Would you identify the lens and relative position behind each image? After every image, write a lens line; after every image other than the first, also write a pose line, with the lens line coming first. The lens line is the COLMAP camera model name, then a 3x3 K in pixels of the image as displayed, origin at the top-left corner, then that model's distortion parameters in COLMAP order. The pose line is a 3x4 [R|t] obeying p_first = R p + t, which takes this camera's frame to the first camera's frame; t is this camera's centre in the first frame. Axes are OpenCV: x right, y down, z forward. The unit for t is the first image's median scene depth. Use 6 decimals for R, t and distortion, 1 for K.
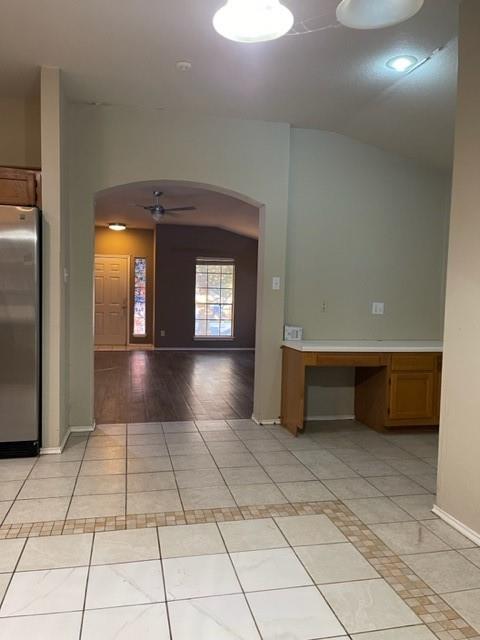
lens RADIAL K [[484.6, 0, 233.6], [0, 484.6, 322.2], [0, 0, 1]] dist [0.059173, -0.070393]
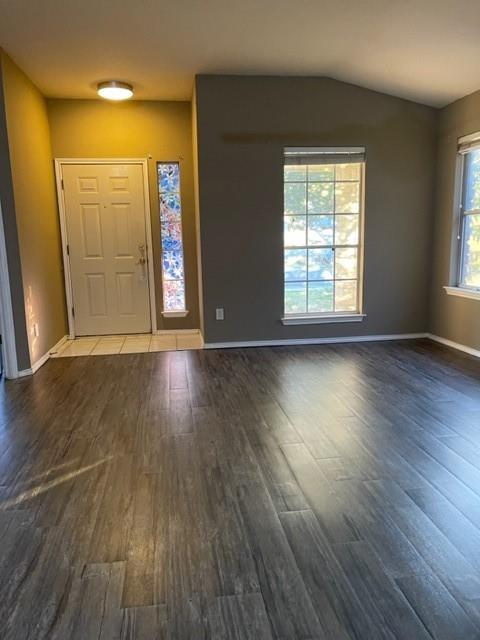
lens RADIAL K [[484.6, 0, 233.6], [0, 484.6, 322.2], [0, 0, 1]] dist [0.059173, -0.070393]
pose [[0.995539, -0.031591, -0.088900, -0.086045], [0.041808, 0.992425, 0.115520, -0.023123], [0.084577, -0.118722, 0.989319, 0.497046]]
